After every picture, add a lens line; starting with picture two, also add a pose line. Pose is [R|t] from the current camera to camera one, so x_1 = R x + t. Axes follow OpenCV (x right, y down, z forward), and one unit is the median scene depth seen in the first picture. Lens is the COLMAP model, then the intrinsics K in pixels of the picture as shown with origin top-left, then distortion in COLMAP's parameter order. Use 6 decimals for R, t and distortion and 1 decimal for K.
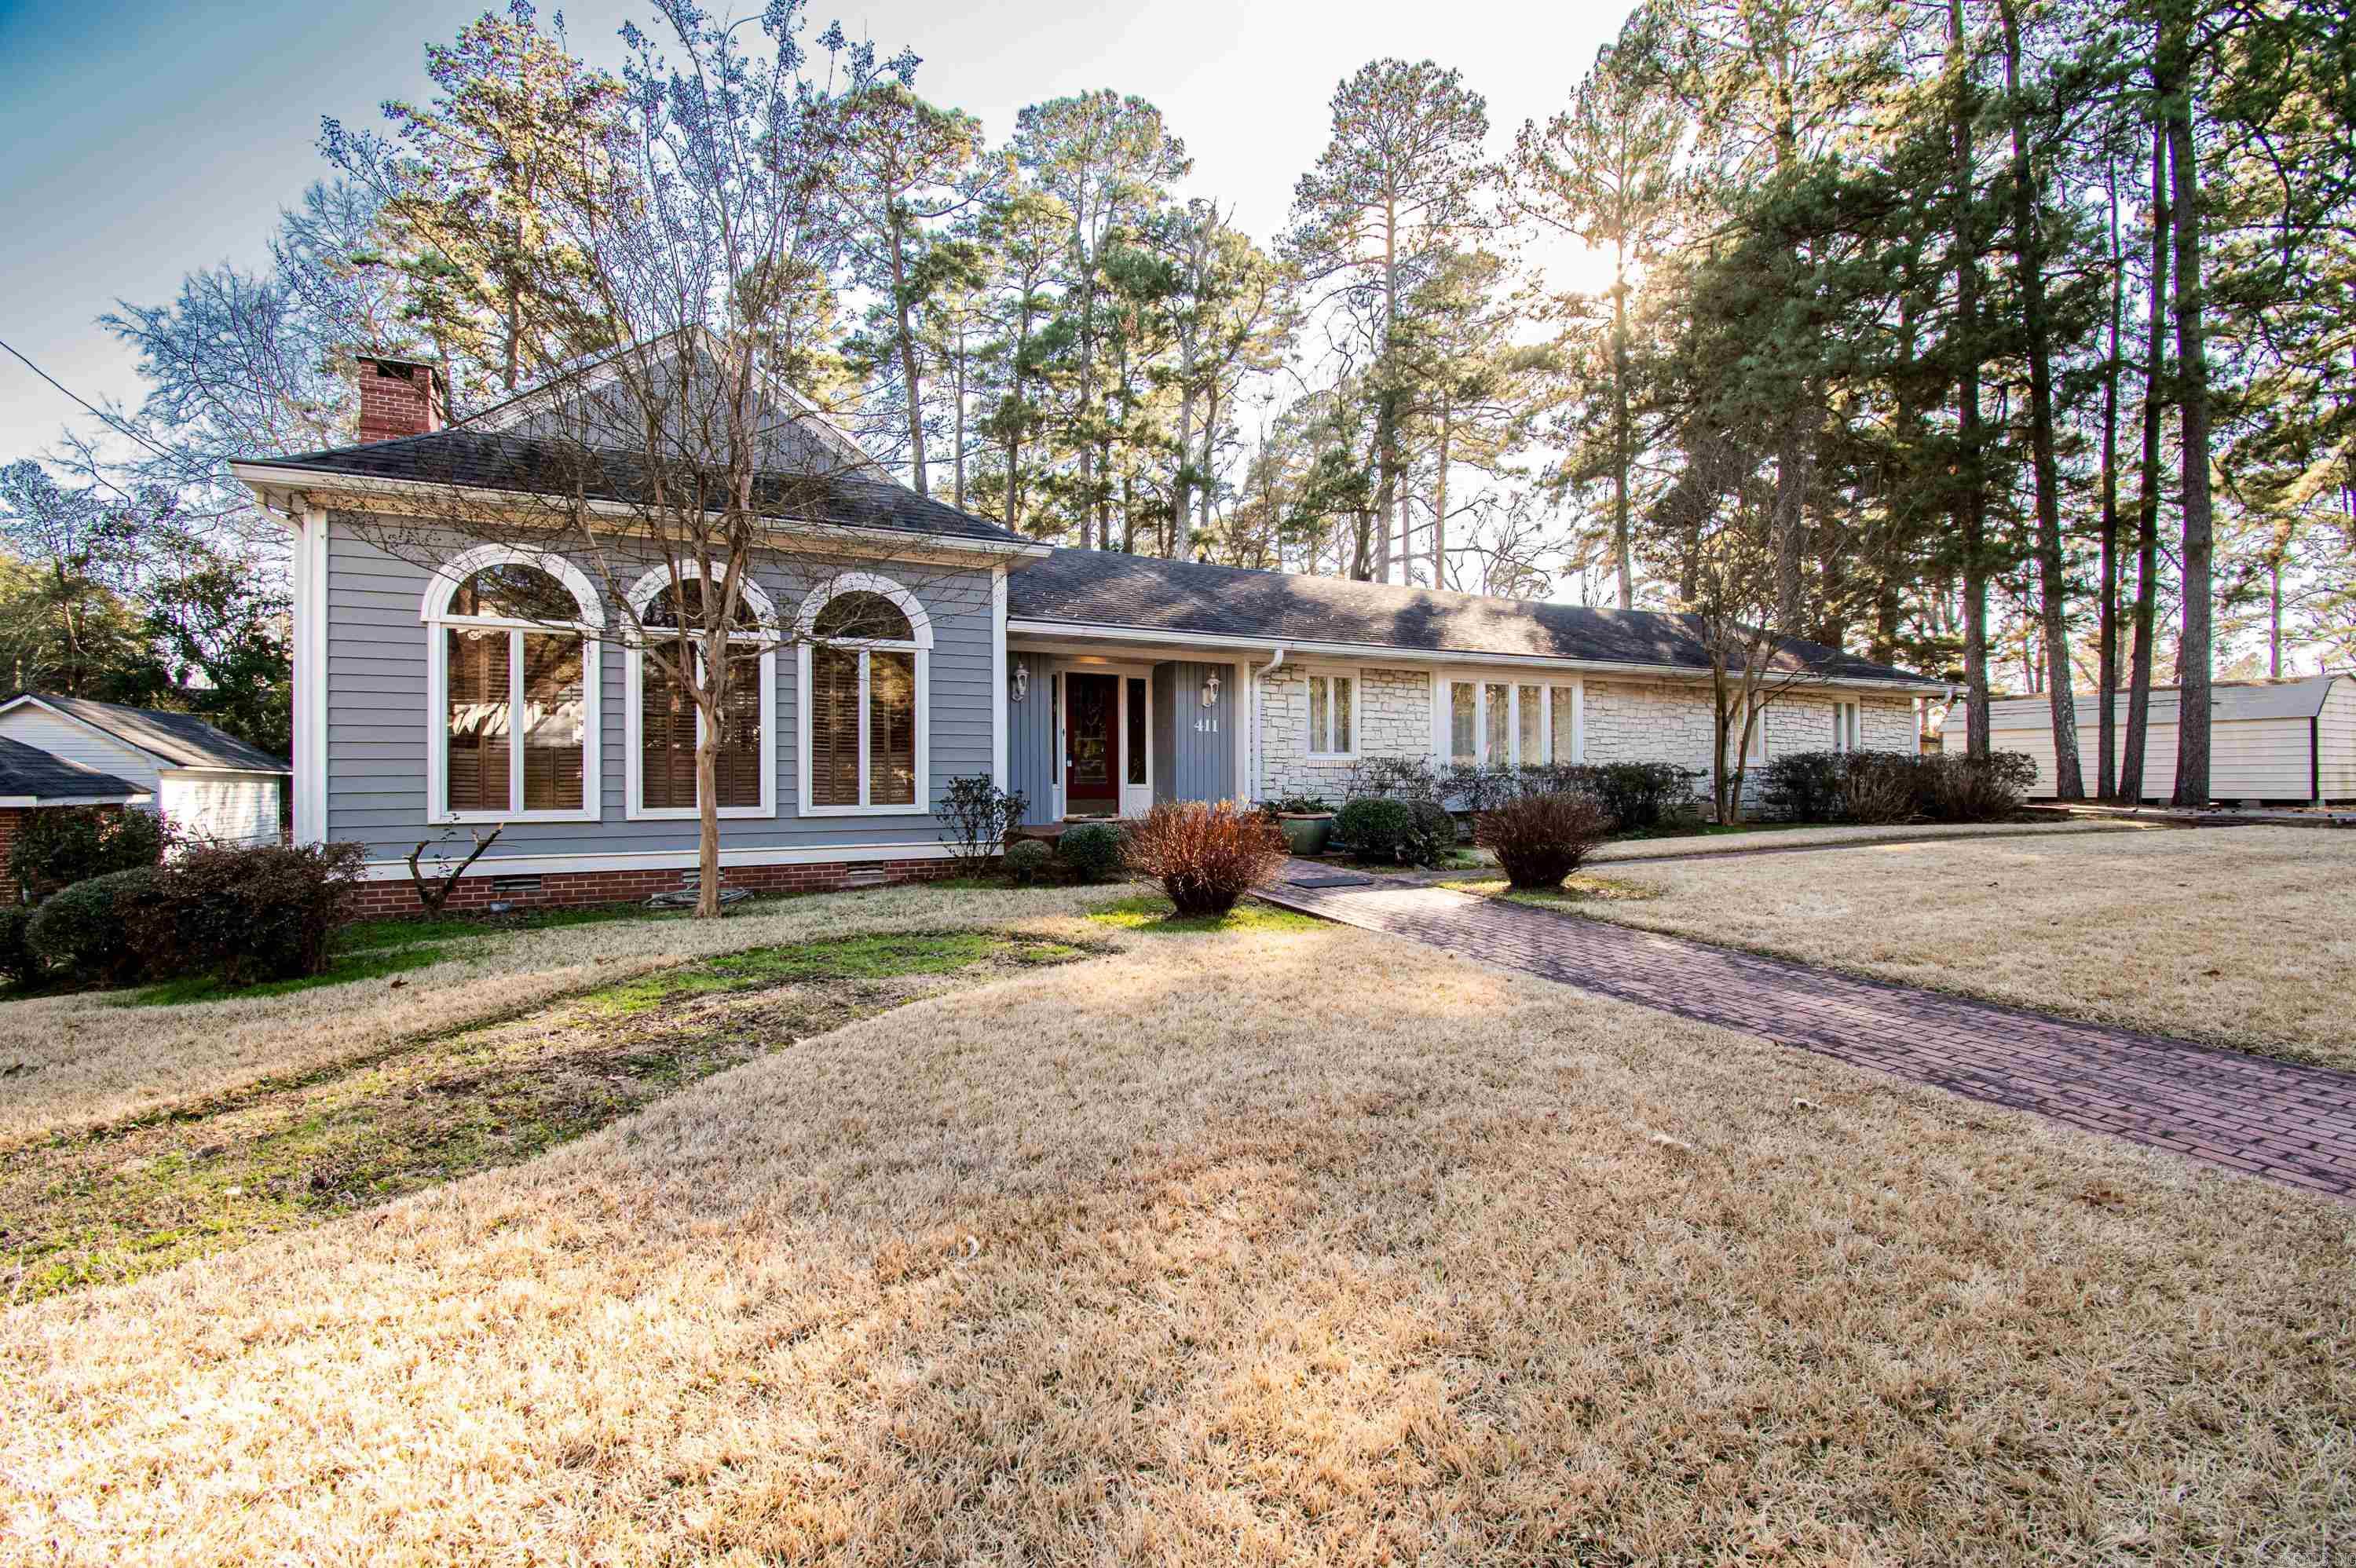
lens RADIAL K [[978.8, 0, 1178.0], [0, 978.8, 784.0], [0, 0, 1]] dist [0.028017, -0.023942]
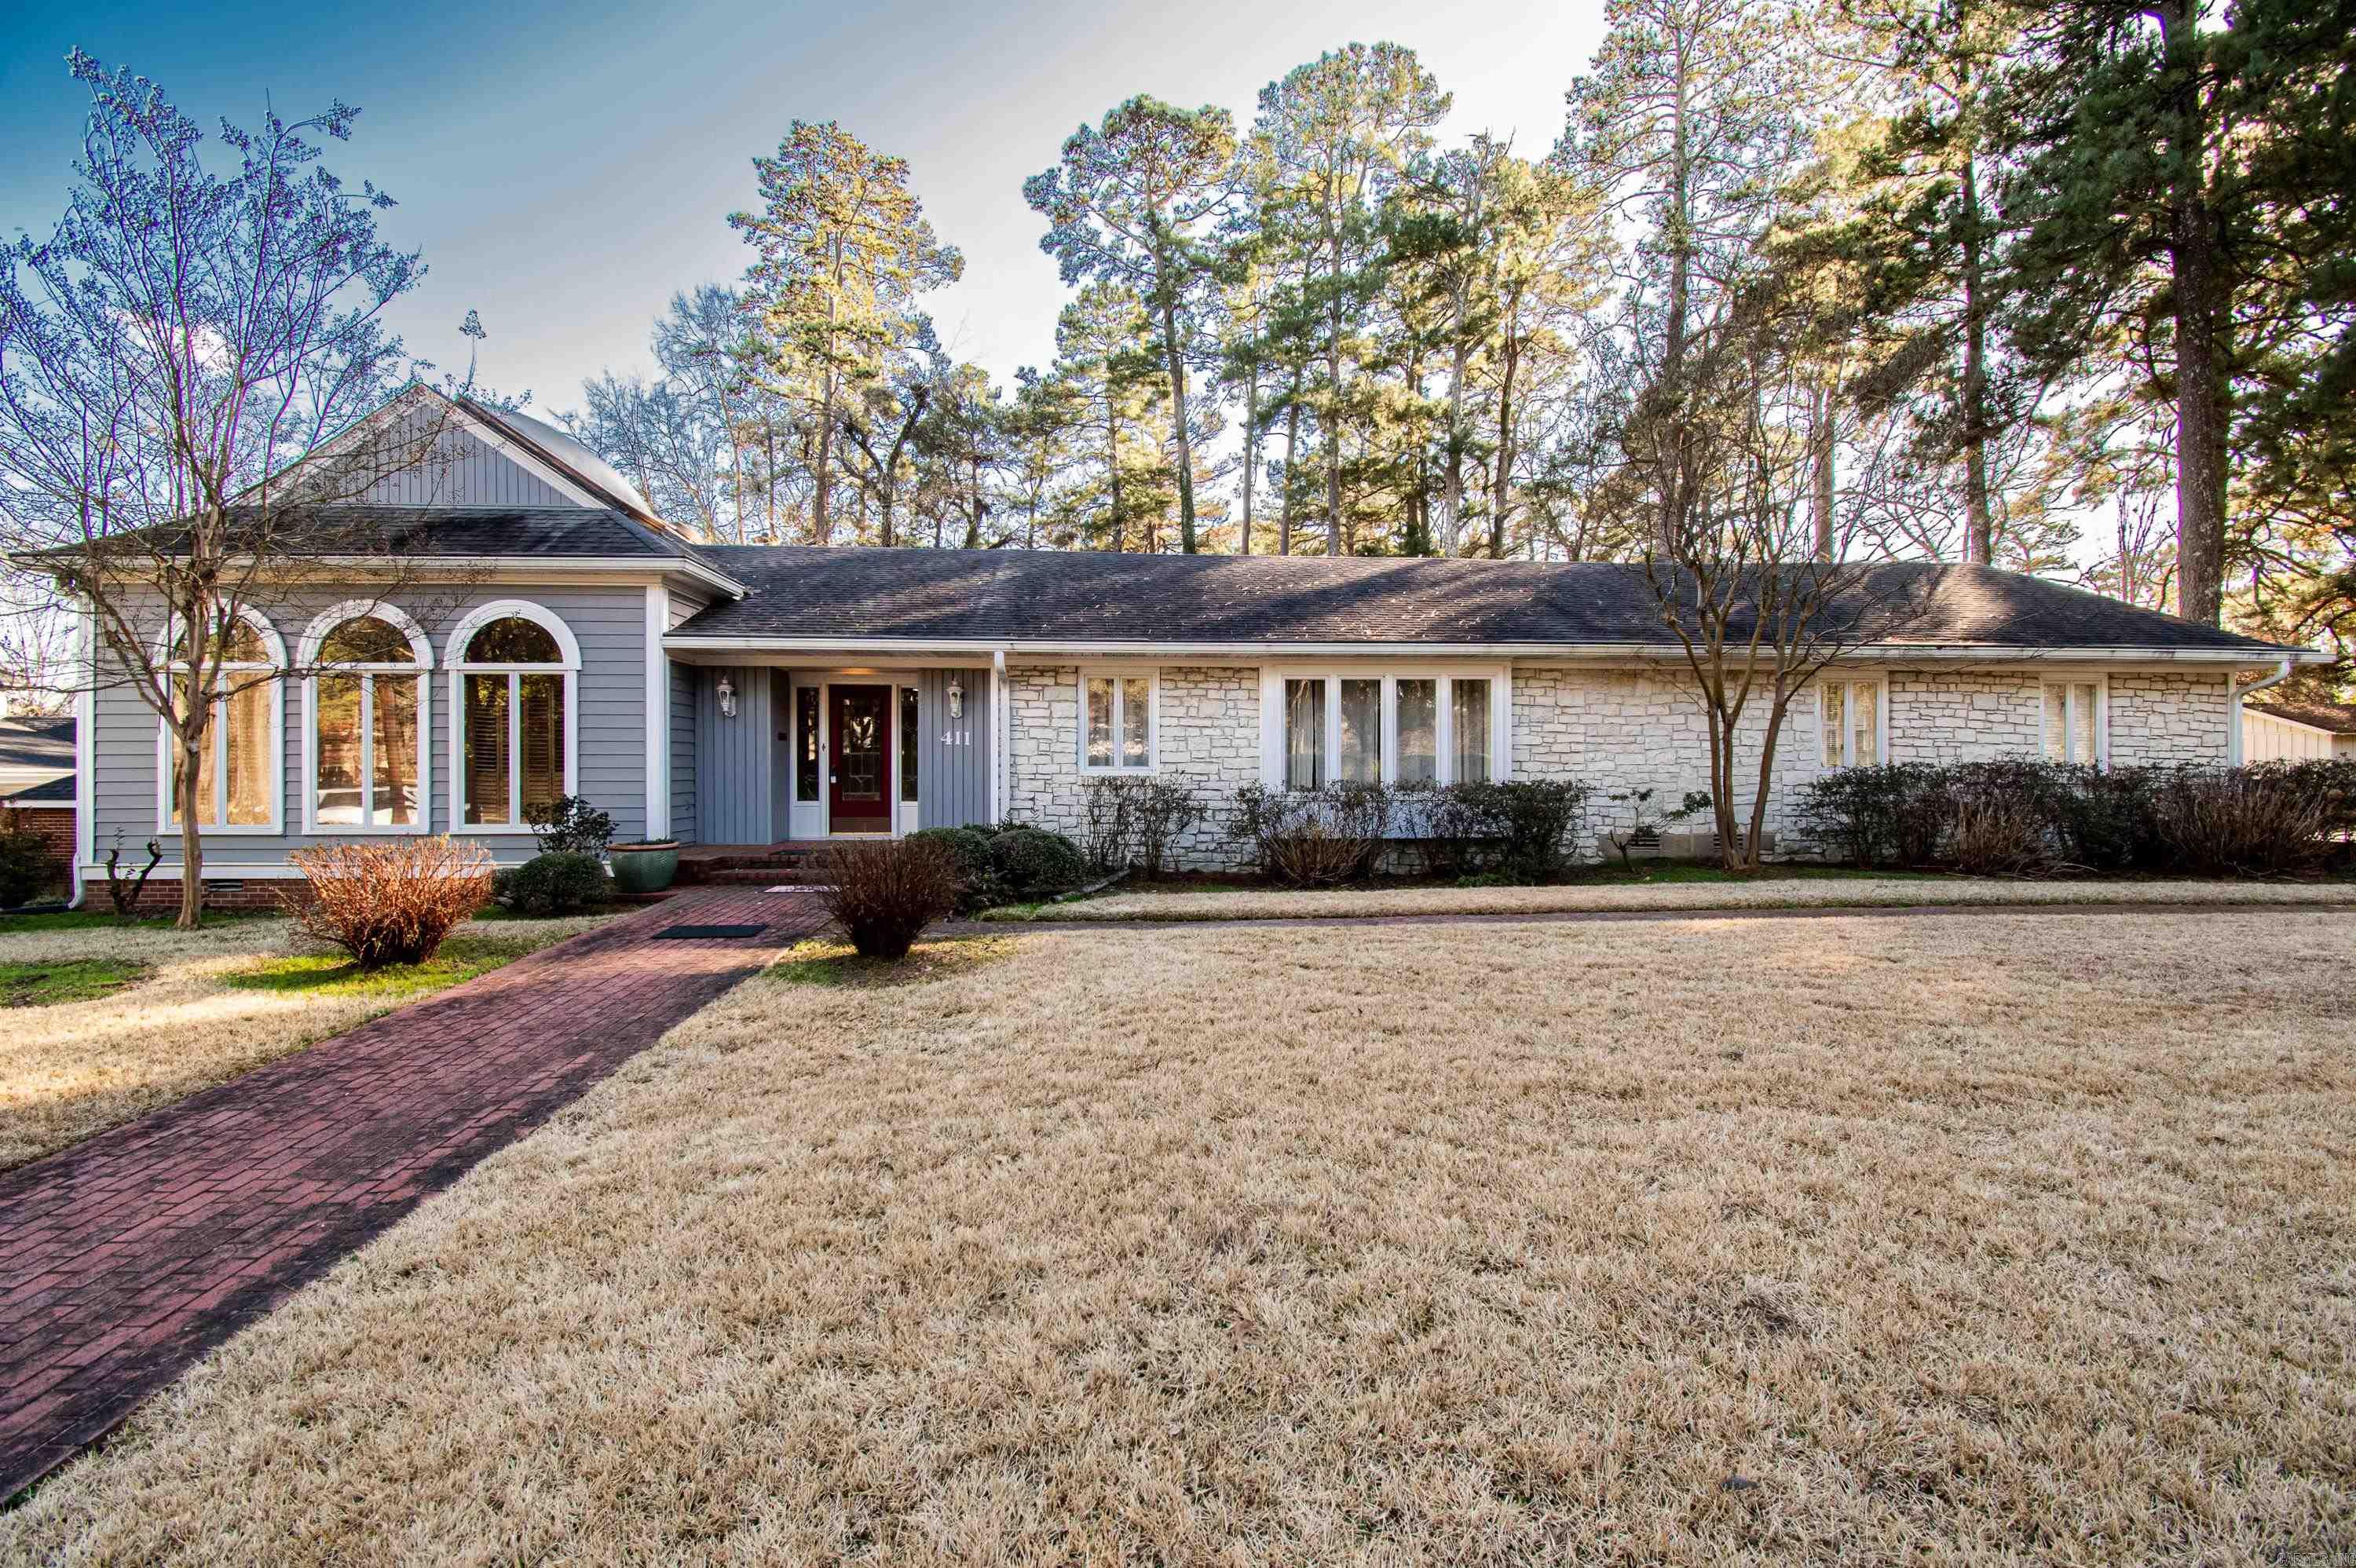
lens RADIAL K [[1007.5, 0, 1178.0], [0, 1007.5, 784.0], [0, 0, 1]] dist [-0.001881, -0.000140]
pose [[0.918879, 0.007372, -0.394472, 0.734487], [-0.007227, 0.999972, 0.001852, -0.027332], [0.394474, 0.001149, 0.918906, 0.299059]]
